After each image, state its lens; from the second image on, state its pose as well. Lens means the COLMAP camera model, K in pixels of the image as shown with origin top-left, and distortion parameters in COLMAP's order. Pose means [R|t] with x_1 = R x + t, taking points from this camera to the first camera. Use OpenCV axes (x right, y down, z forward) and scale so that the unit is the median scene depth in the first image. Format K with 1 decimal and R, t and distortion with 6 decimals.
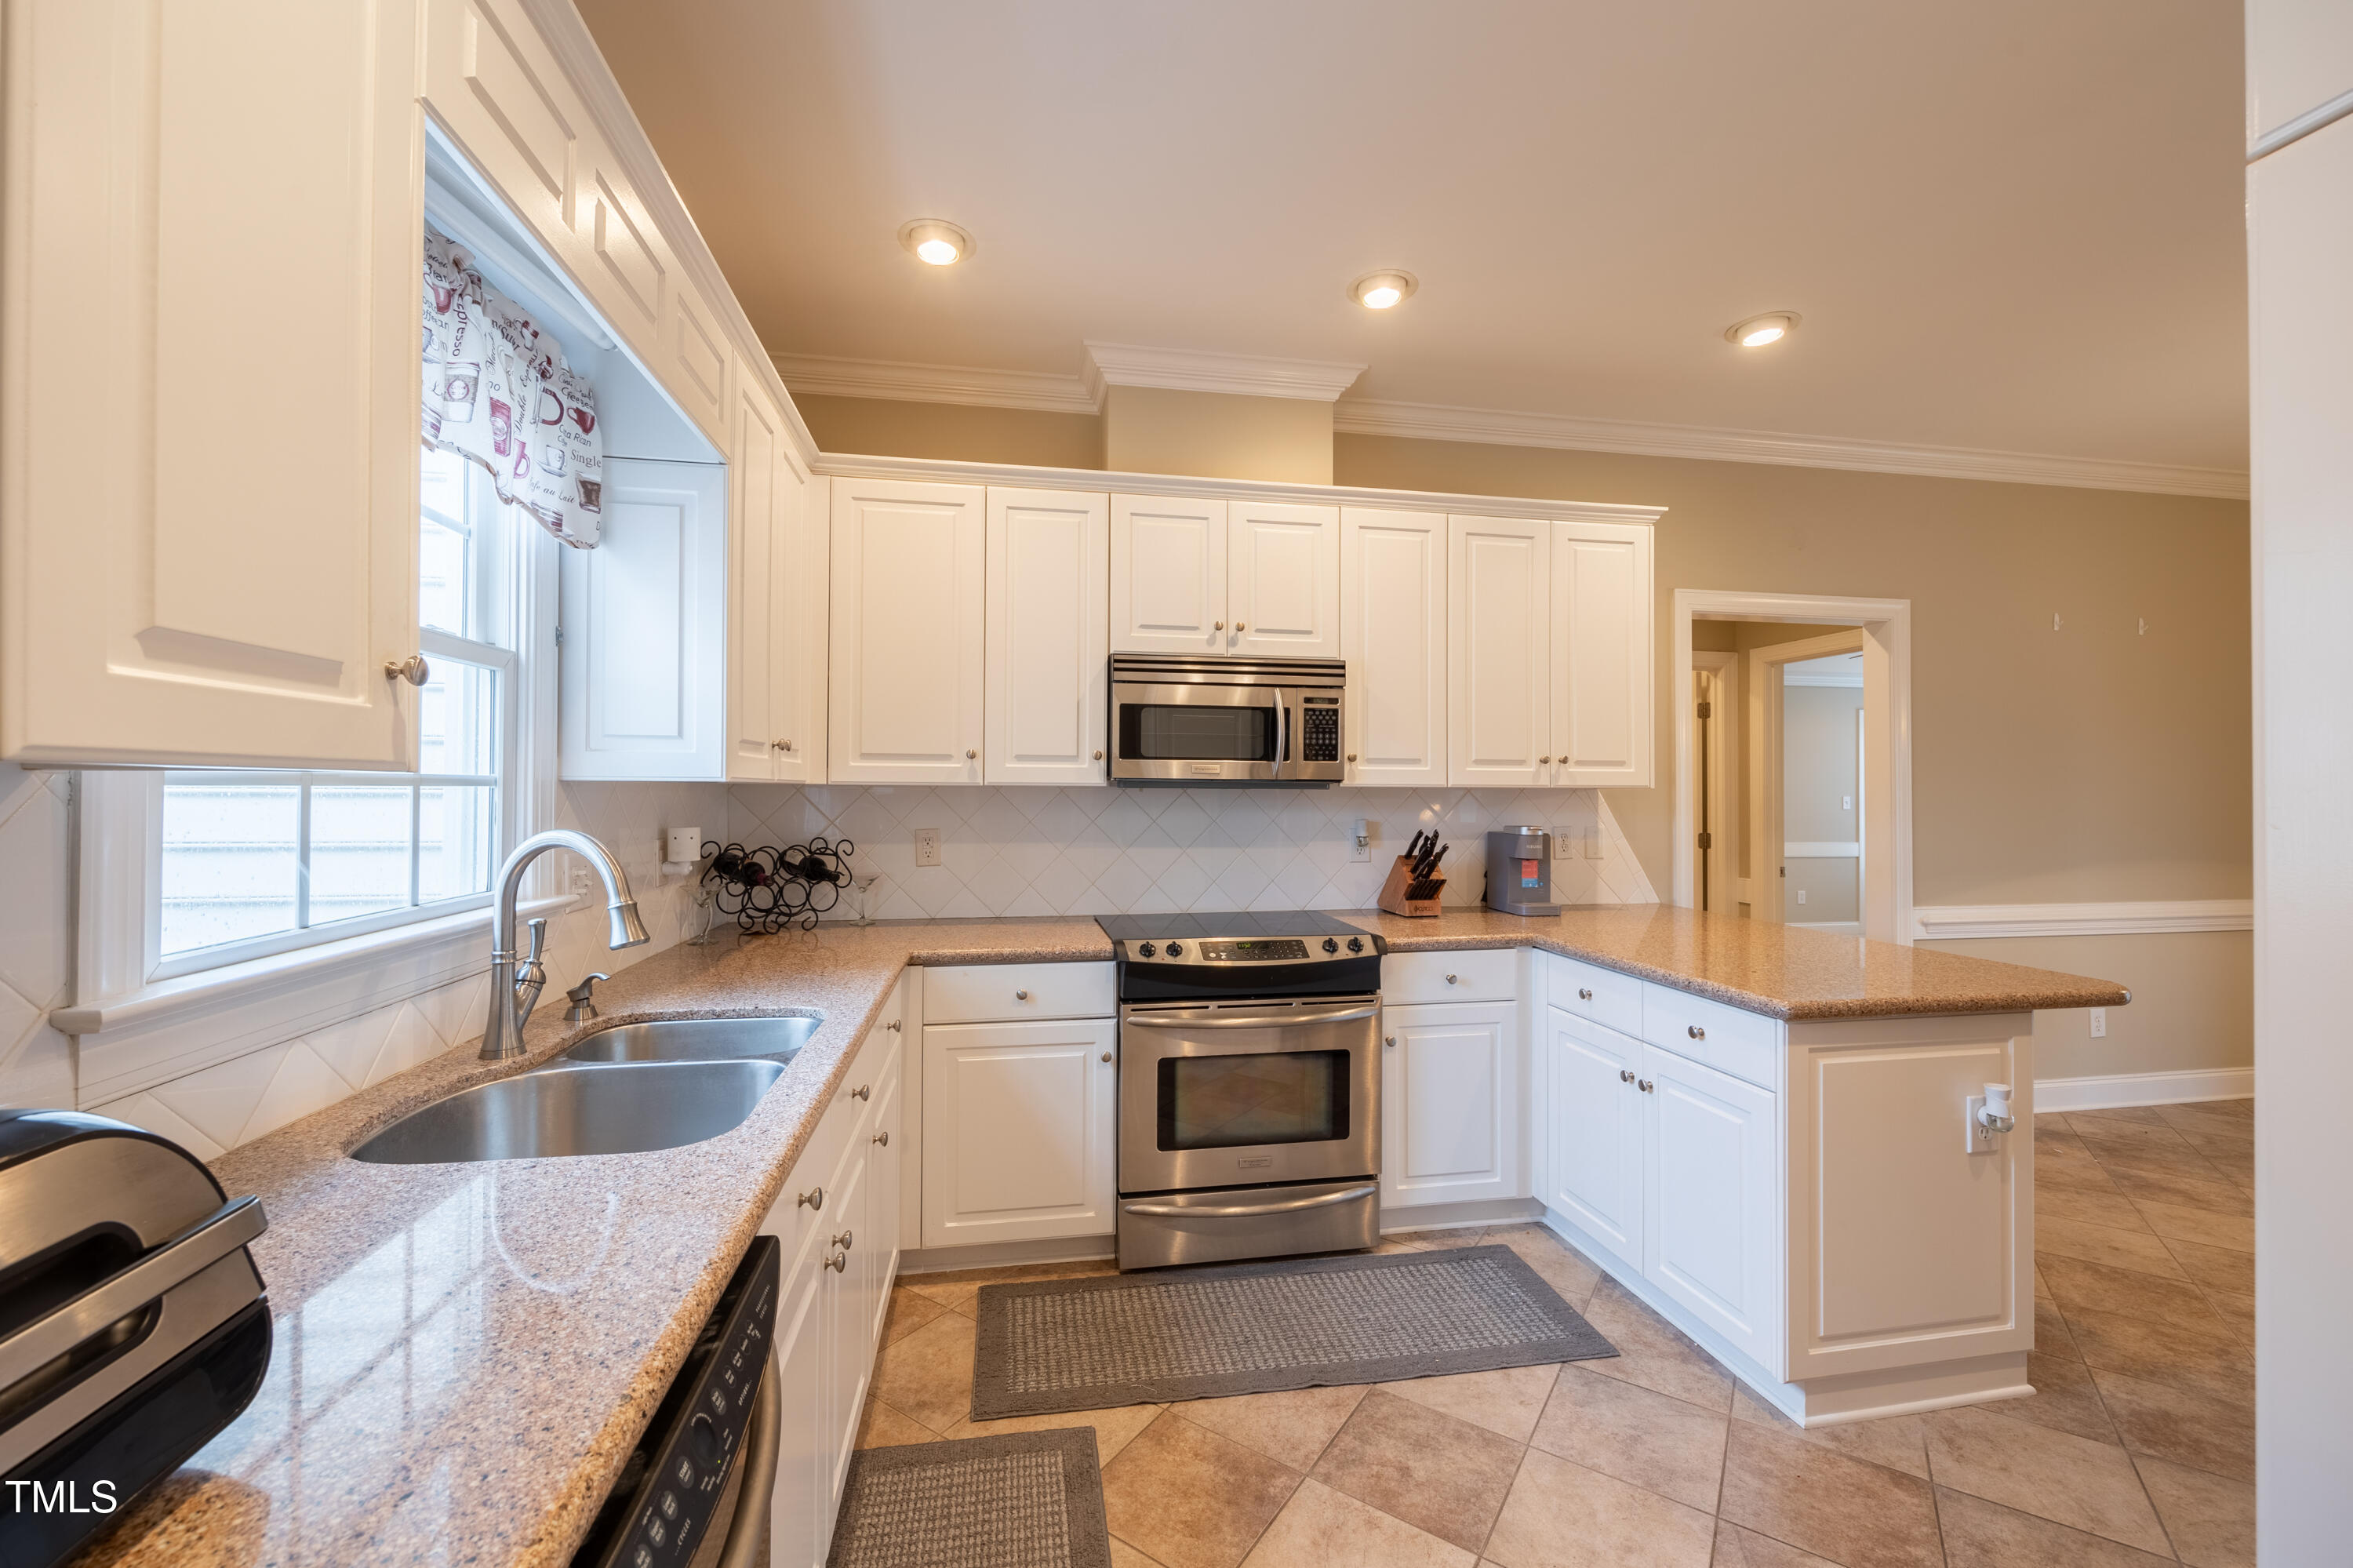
lens RADIAL K [[945.1, 0, 1173.9], [0, 945.1, 778.9], [0, 0, 1]] dist [0.000497, -0.000088]
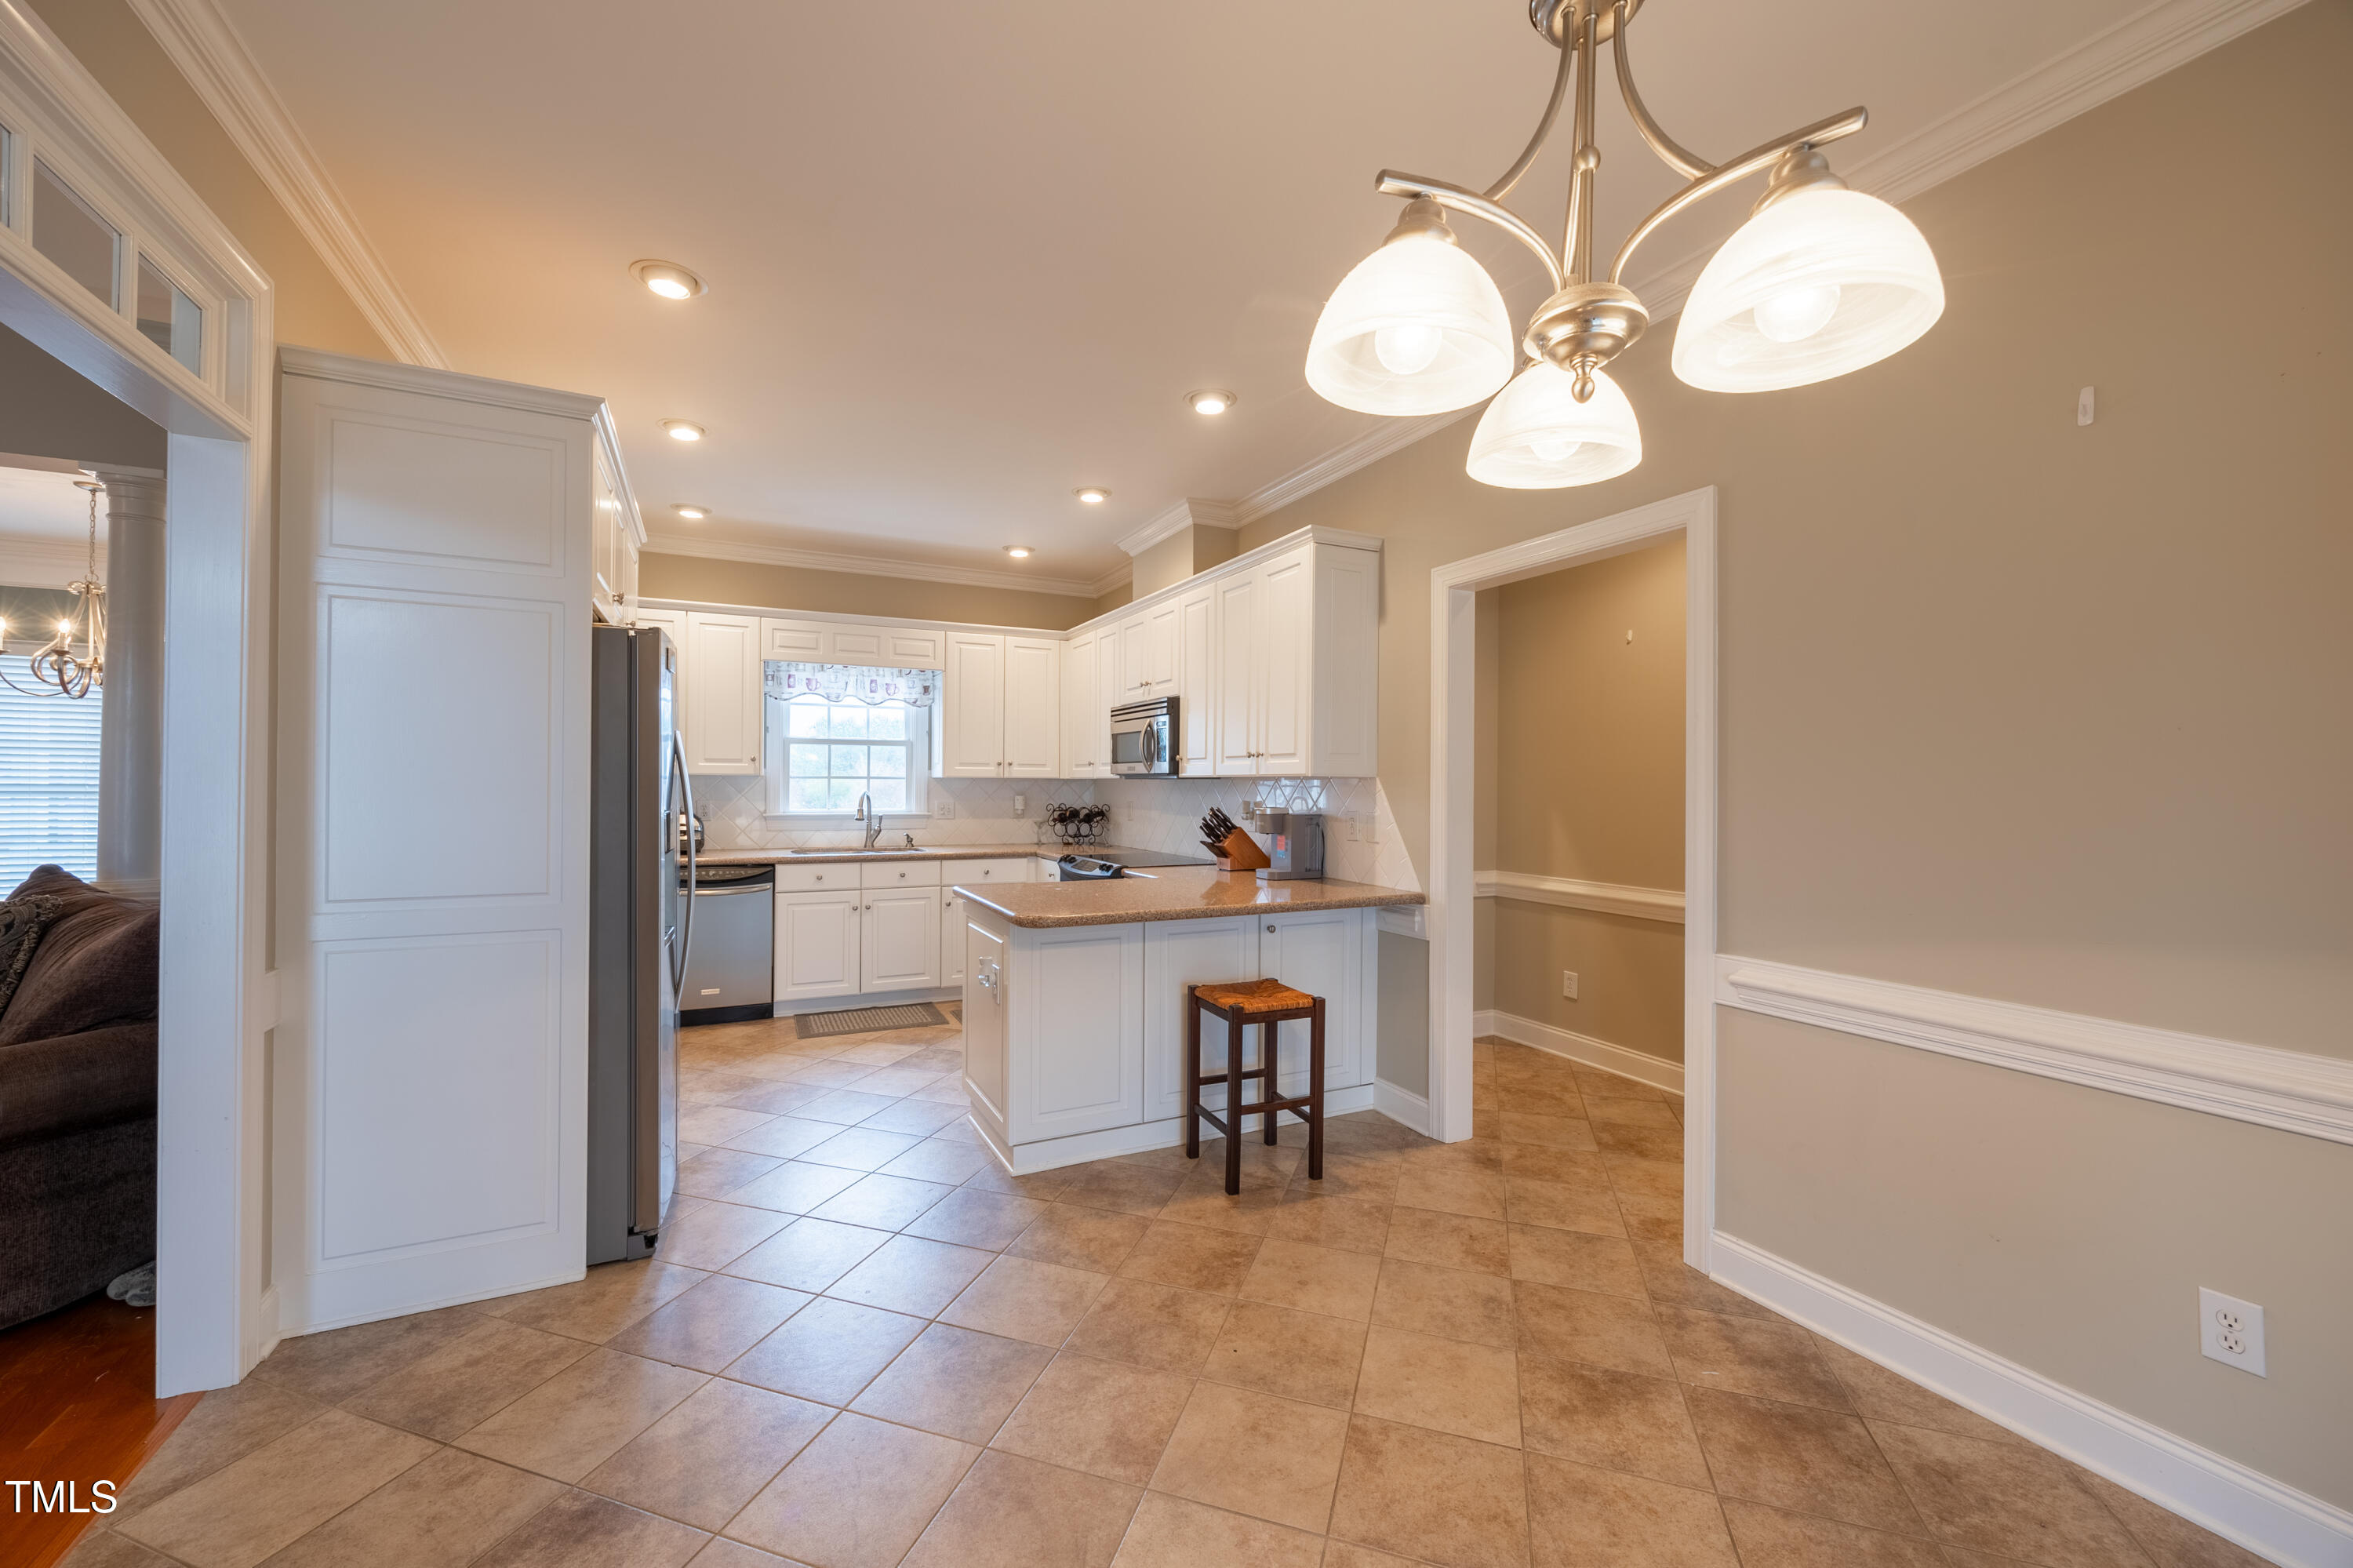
lens RADIAL K [[921.3, 0, 1165.8], [0, 921.3, 781.3], [0, 0, 1]] dist [0.000300, -0.000090]
pose [[0.266520, -0.006541, -0.963807, 1.976766], [0.005649, 0.999970, -0.005224, 0.026367], [0.963813, -0.004052, 0.266549, 0.704880]]
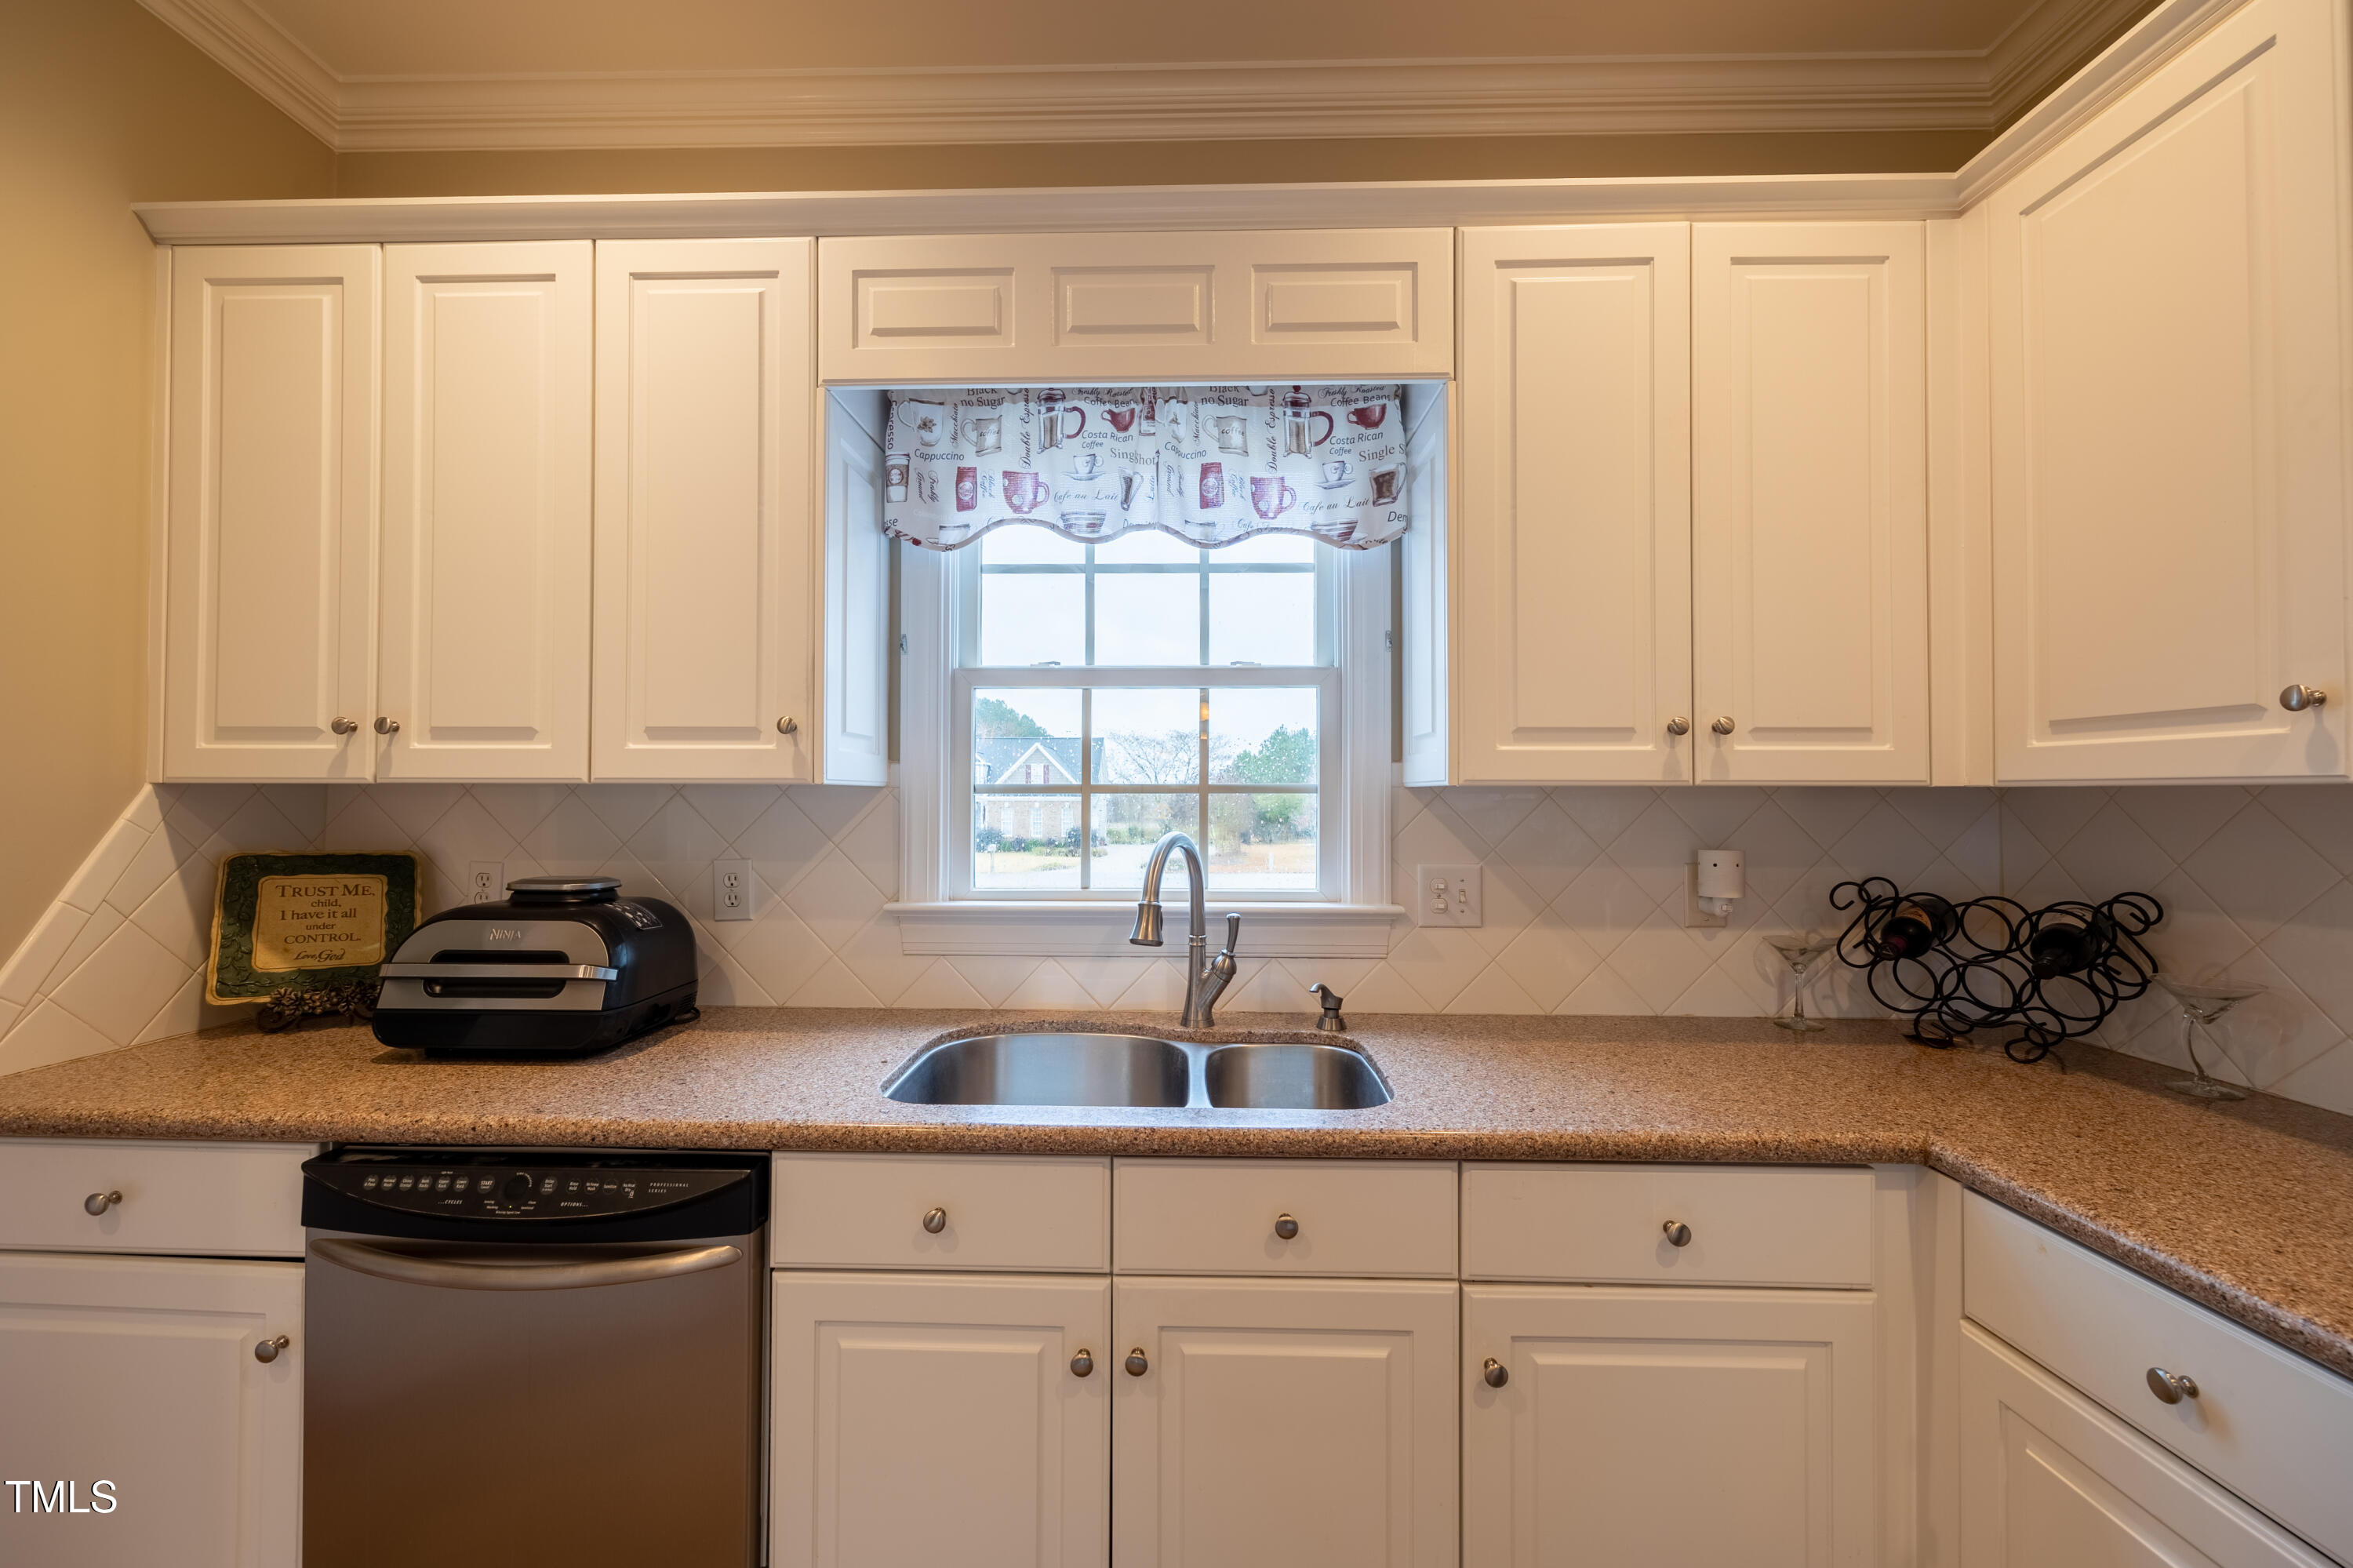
lens RADIAL K [[935.8, 0, 1171.1], [0, 935.8, 788.4], [0, 0, 1]] dist [-0.007929, -0.000085]
pose [[-0.198721, -0.011494, -0.979989, 0.257693], [0.007979, 0.999879, -0.013345, 0.010307], [0.980024, -0.010471, -0.198605, 0.724016]]
